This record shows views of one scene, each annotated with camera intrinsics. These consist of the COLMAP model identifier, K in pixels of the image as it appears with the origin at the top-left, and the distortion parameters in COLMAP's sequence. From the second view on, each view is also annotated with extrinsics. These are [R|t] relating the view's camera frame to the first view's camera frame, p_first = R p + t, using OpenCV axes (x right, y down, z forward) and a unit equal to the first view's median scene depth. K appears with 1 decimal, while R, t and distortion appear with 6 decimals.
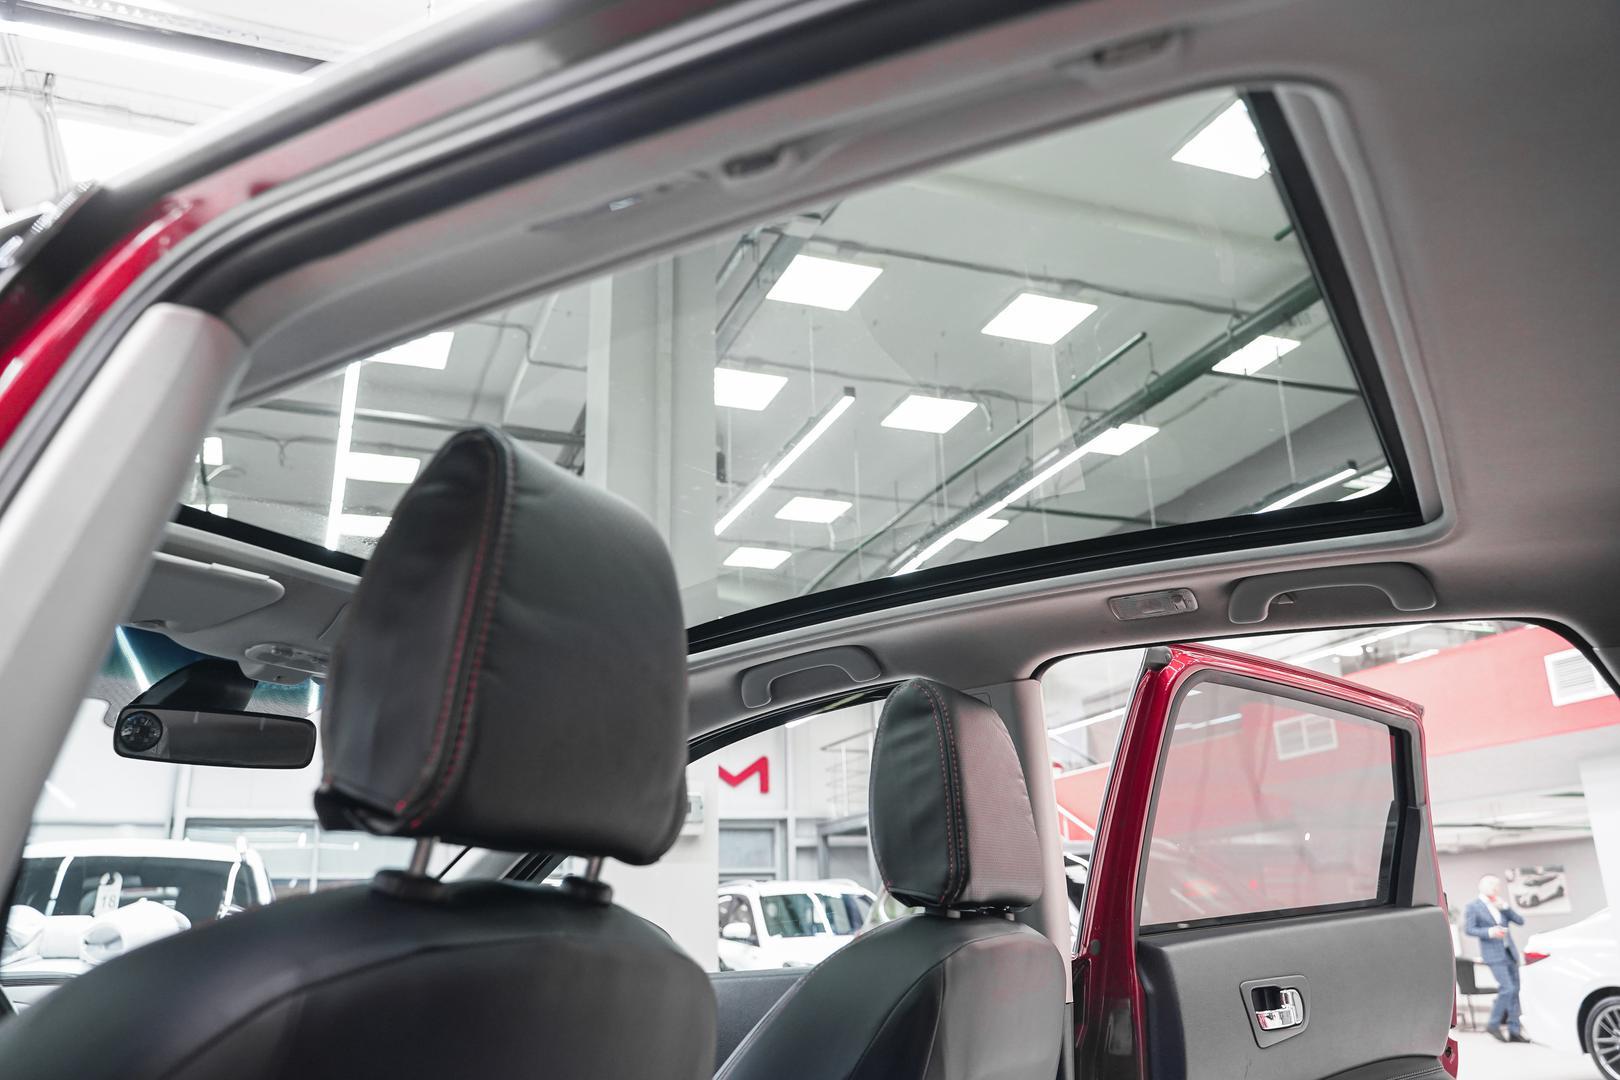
lens RADIAL K [[1297.9, 0, 801.7], [0, 1297.9, 535.9], [0, 0, 1]] dist [-0.027635, 0.032240]
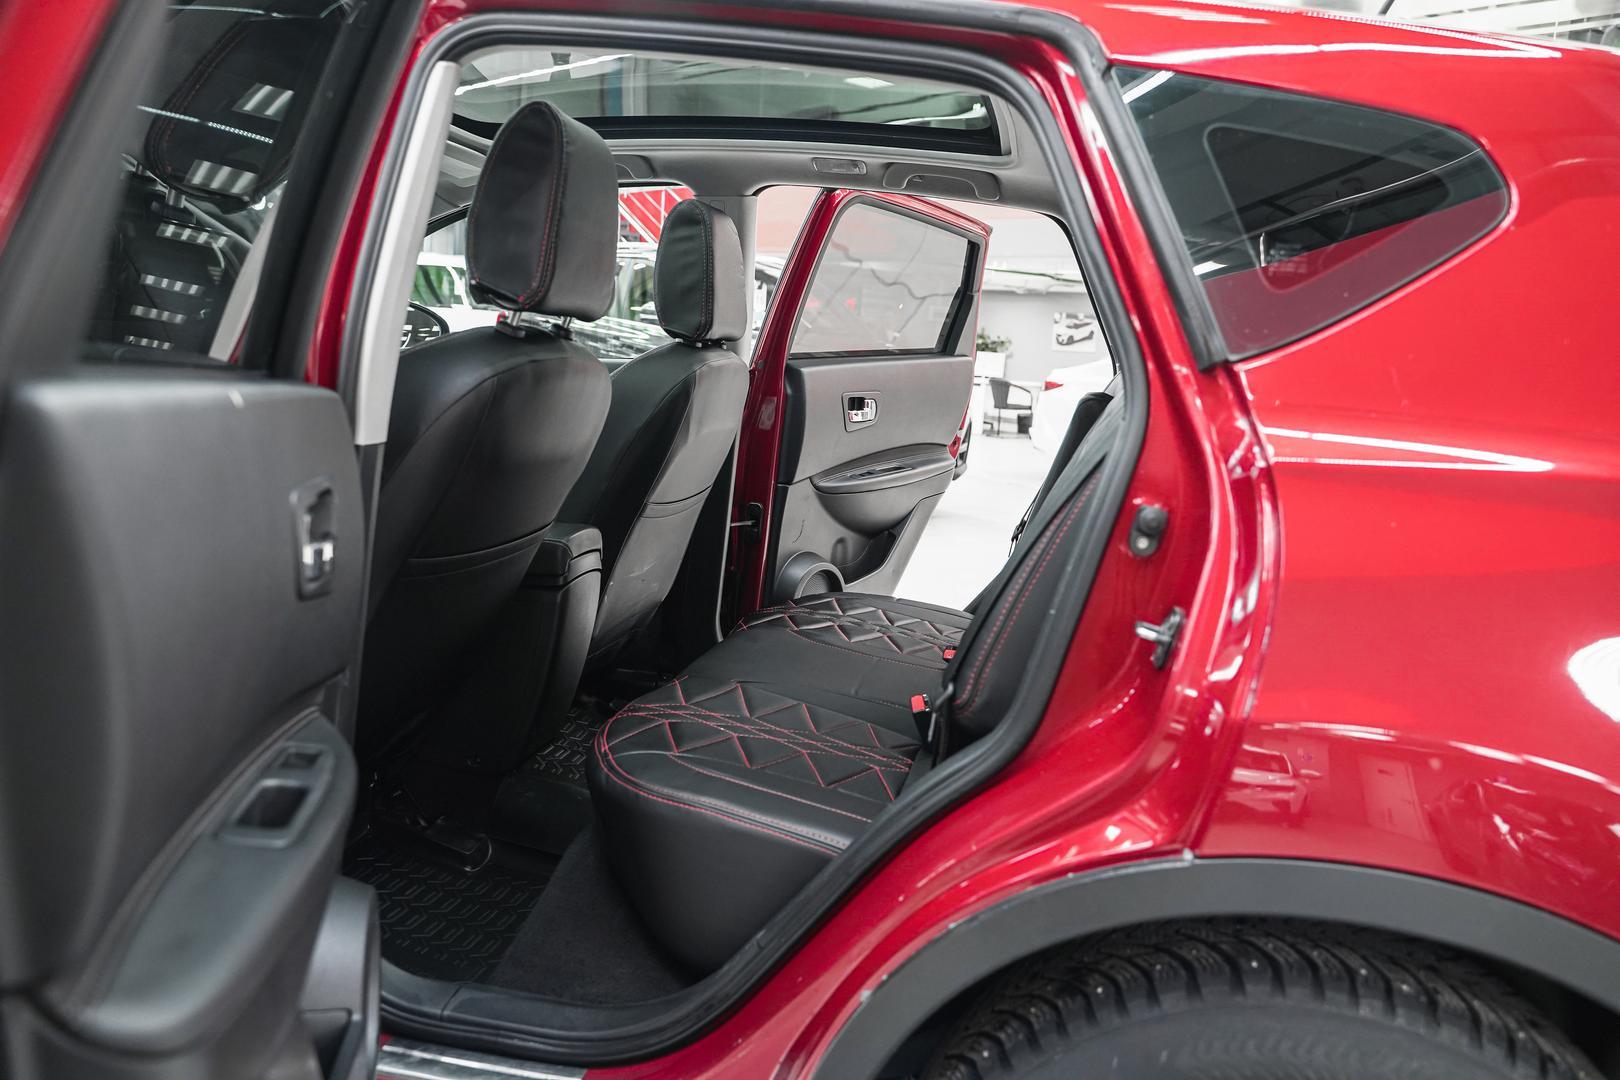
lens RADIAL K [[1297.9, 0, 801.7], [0, 1297.9, 535.9], [0, 0, 1]] dist [-0.027635, 0.032240]
pose [[0.952687, 0.050331, 0.299758, -0.192209], [-0.179864, 0.888344, 0.422485, -0.176785], [-0.245024, -0.456412, 0.855366, -0.469564]]
